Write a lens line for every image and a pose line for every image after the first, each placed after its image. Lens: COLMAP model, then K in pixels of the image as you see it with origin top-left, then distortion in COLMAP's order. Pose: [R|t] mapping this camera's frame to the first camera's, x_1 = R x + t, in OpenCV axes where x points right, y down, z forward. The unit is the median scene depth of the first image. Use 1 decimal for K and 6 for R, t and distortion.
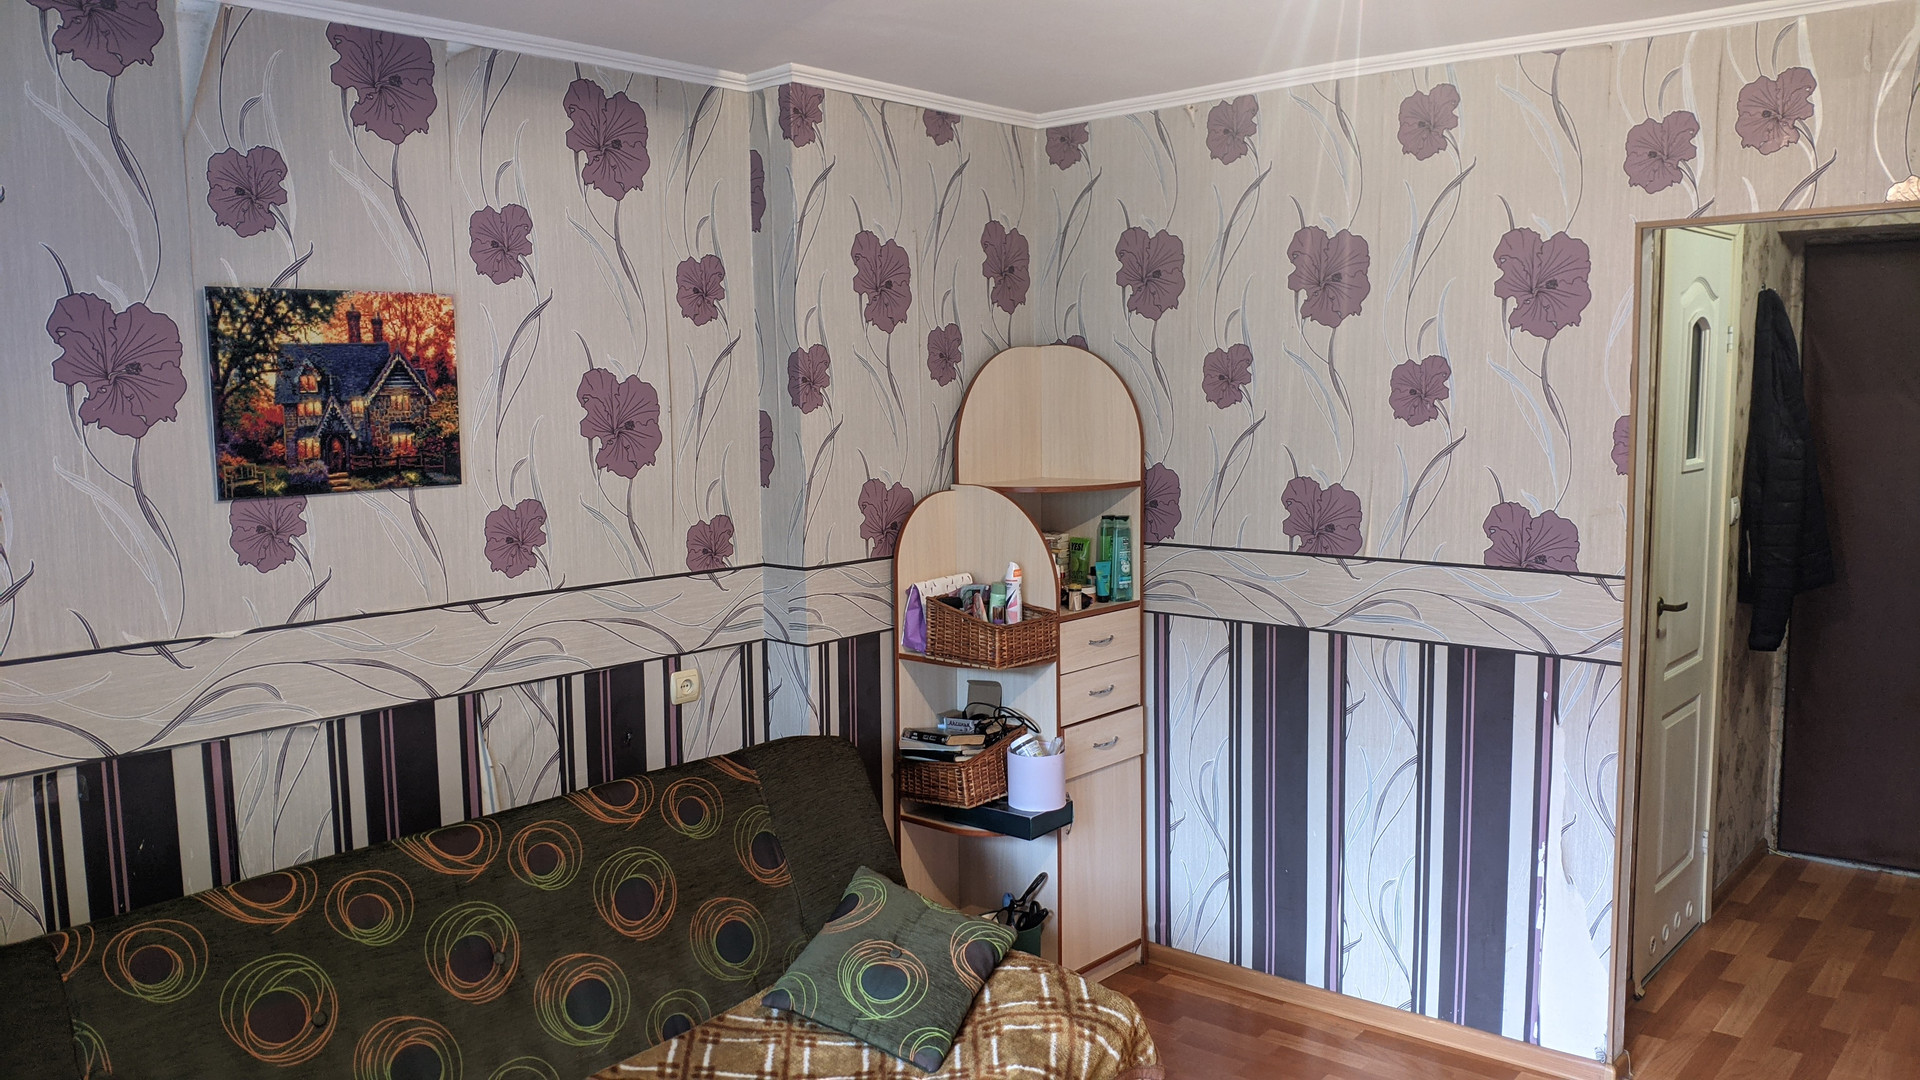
lens RADIAL K [[1444.0, 0, 967.2], [0, 1444.0, 562.3], [0, 0, 1]] dist [0.071787, -0.152675]
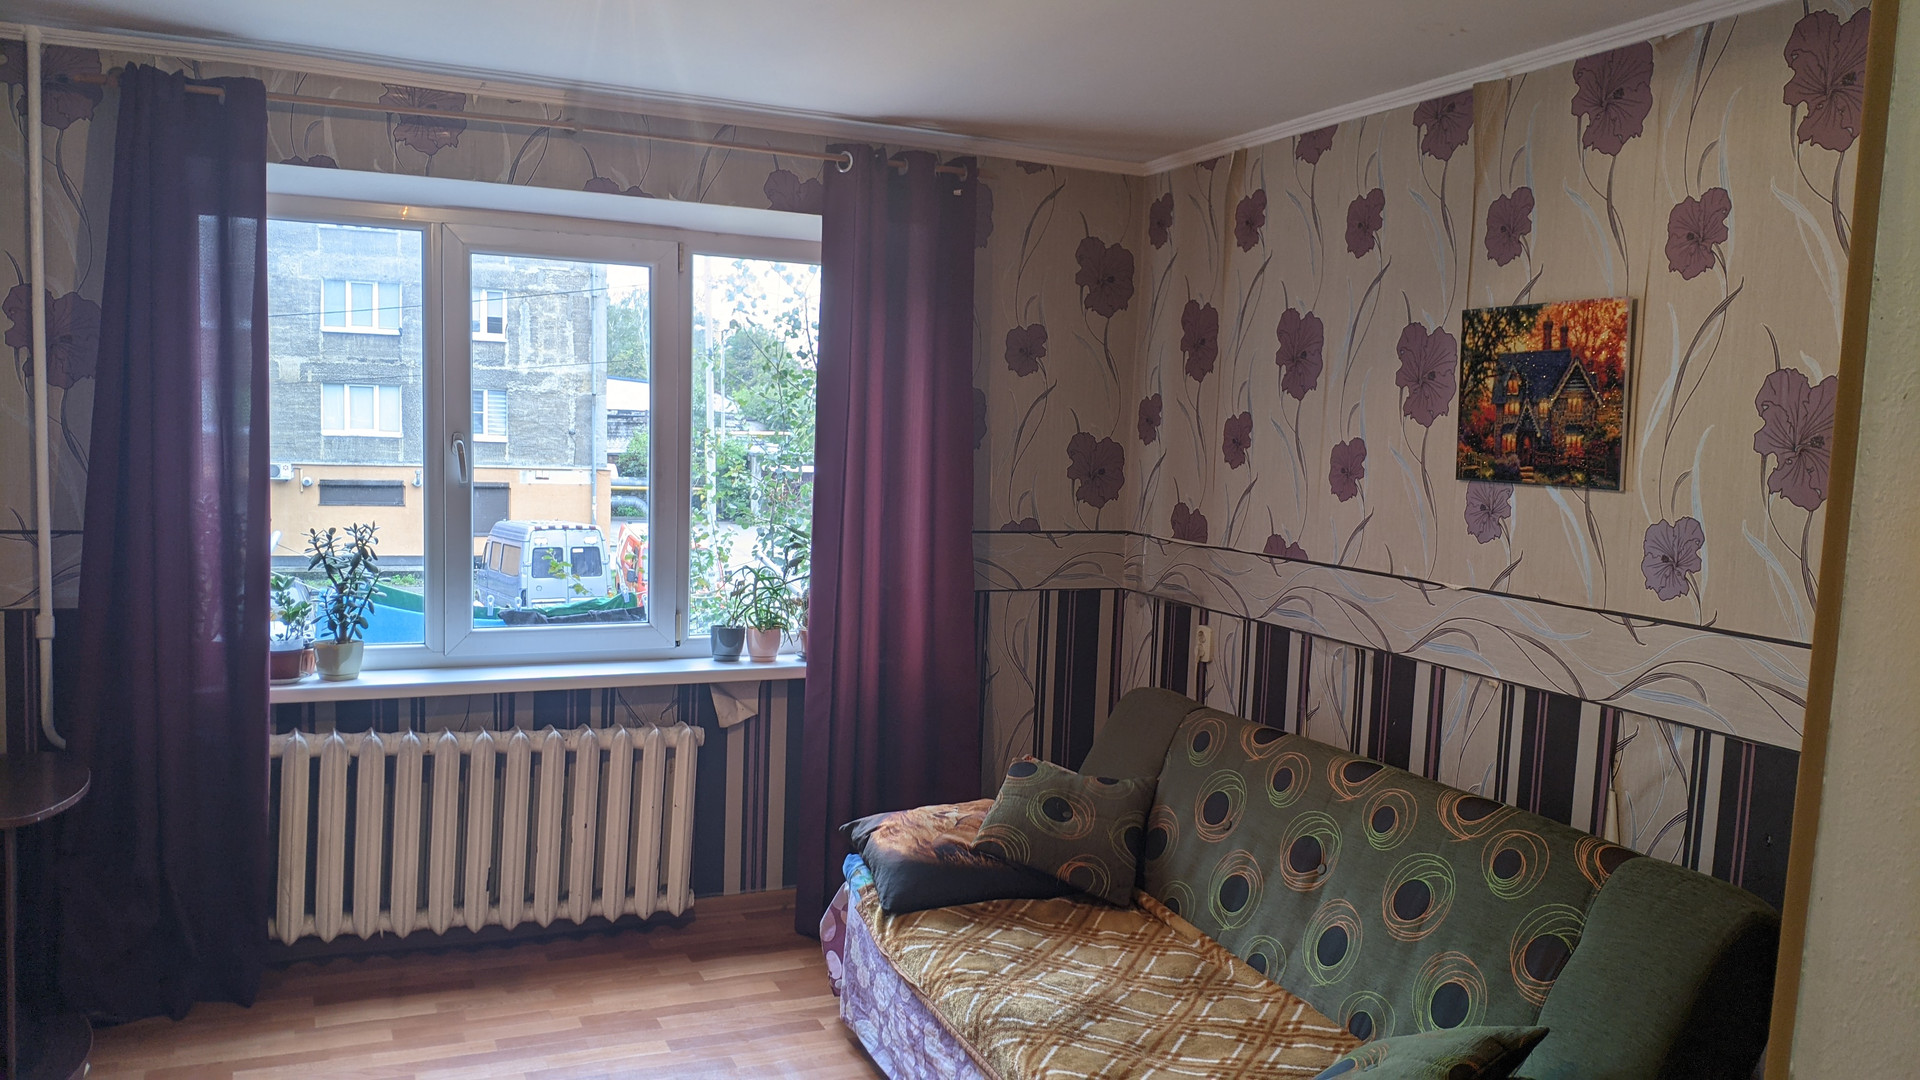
lens RADIAL K [[1444.0, 0, 967.2], [0, 1444.0, 562.3], [0, 0, 1]] dist [0.071787, -0.152675]
pose [[-0.418440, 0.089587, -0.903815, 0.770822], [-0.140309, 0.976801, 0.161780, -0.110508], [0.897341, 0.194509, -0.396163, 1.074392]]
